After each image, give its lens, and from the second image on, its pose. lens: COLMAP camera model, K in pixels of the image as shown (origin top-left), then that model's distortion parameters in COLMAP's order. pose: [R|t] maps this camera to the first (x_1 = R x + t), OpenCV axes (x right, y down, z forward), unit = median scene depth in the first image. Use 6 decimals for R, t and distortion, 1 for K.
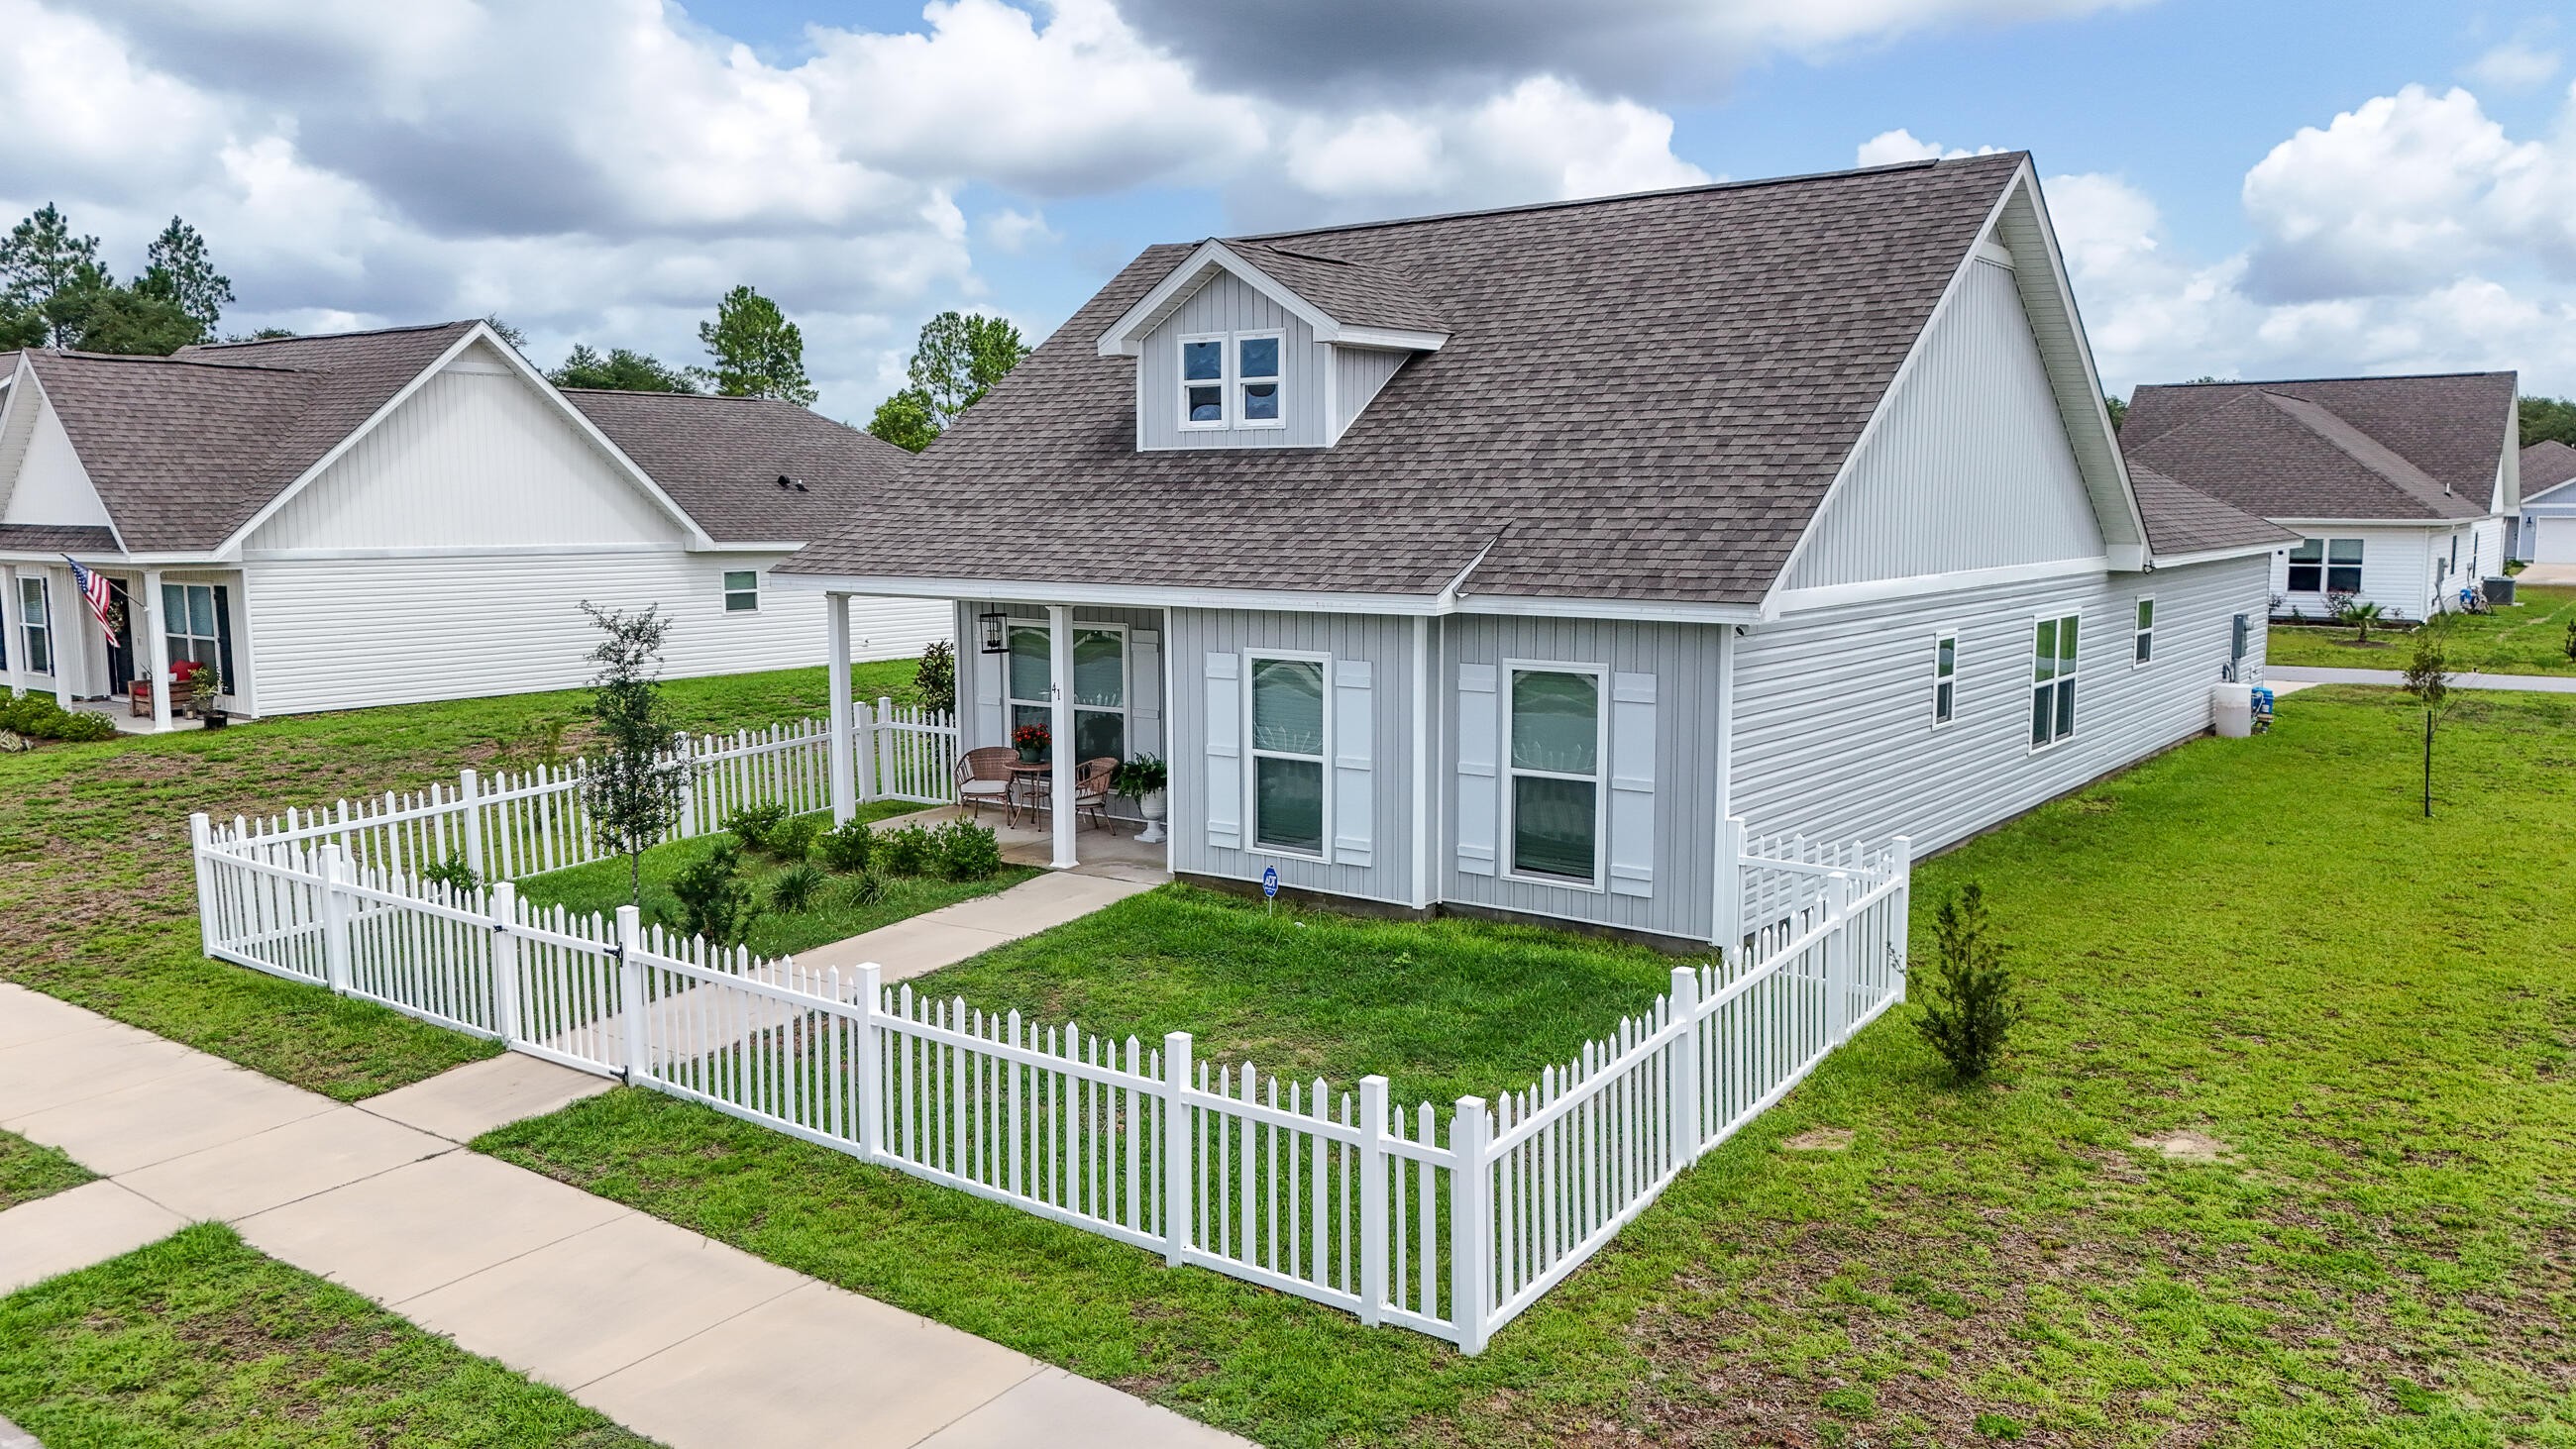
lens RADIAL K [[1907.1, 0, 1273.3], [0, 1907.1, 723.1], [0, 0, 1]] dist [0.029068, 0.007659]
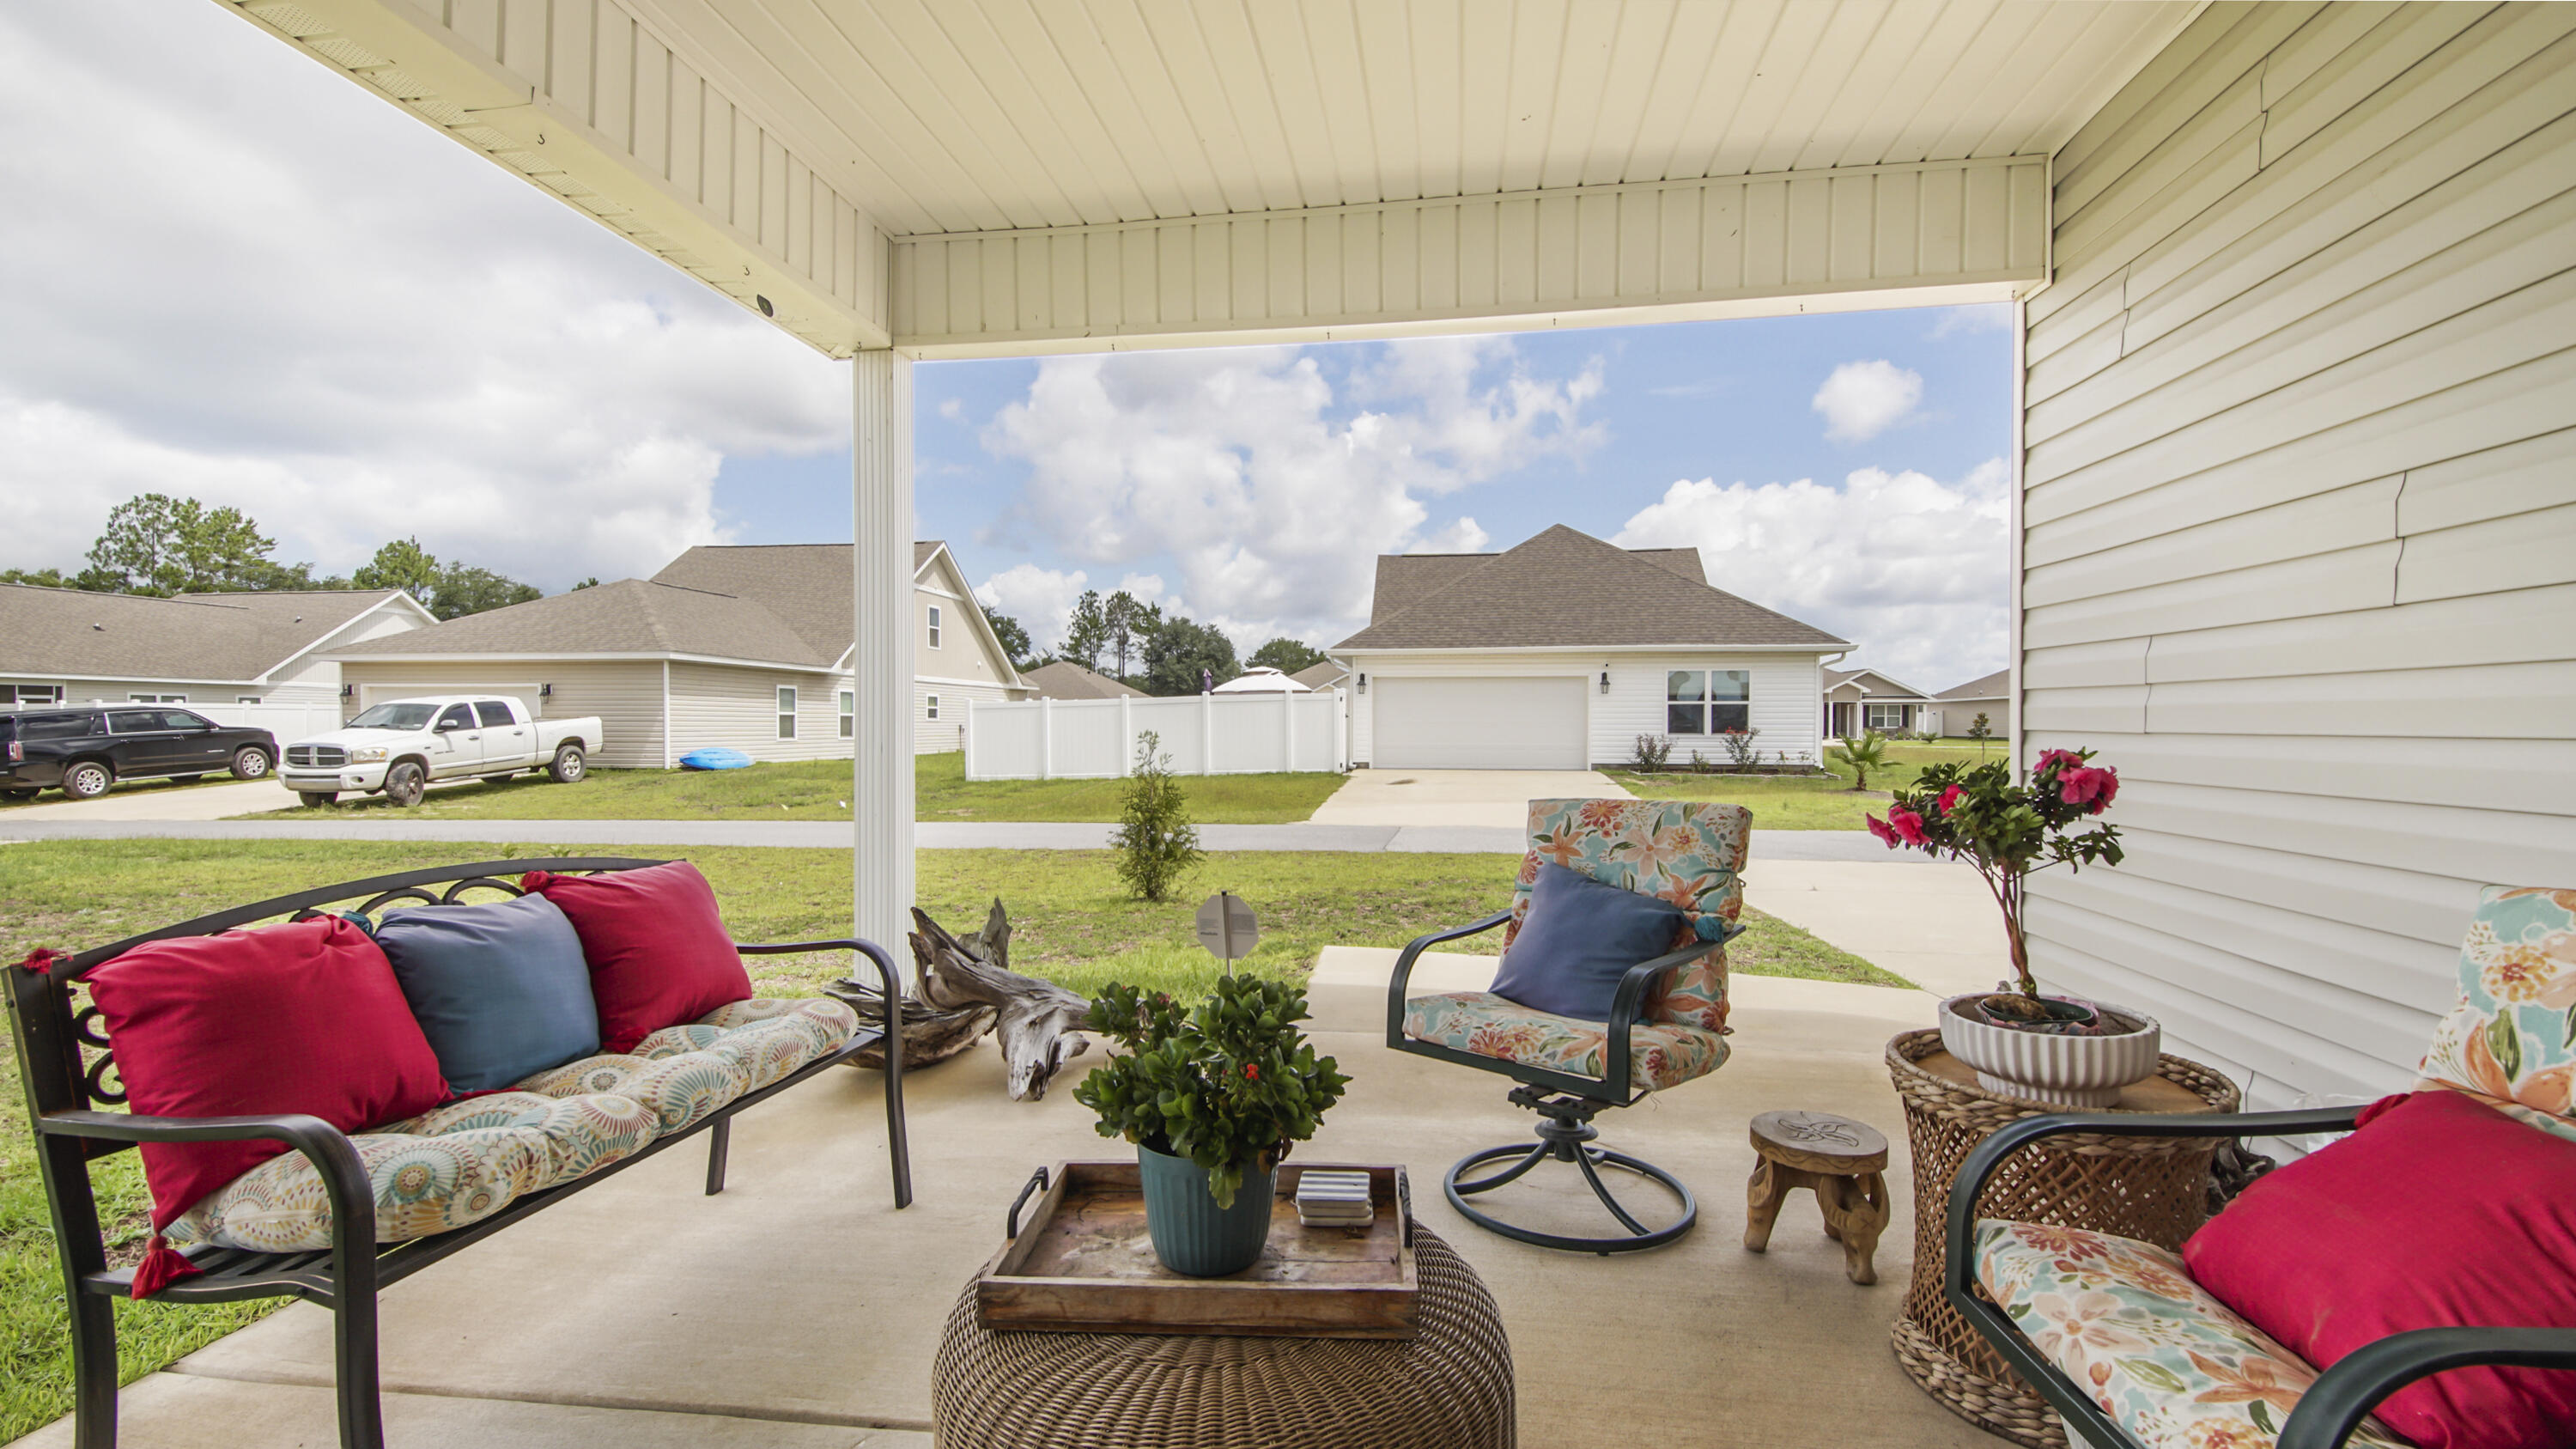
lens RADIAL K [[1138.6, 0, 1289.7], [0, 1138.6, 738.1], [0, 0, 1]] dist [0.009523, -0.000062]
pose [[0.880380, -0.000388, 0.474269, 0.412797], [0.051352, 0.994199, -0.094509, -0.079054], [-0.471481, 0.107558, 0.875293, 1.766846]]
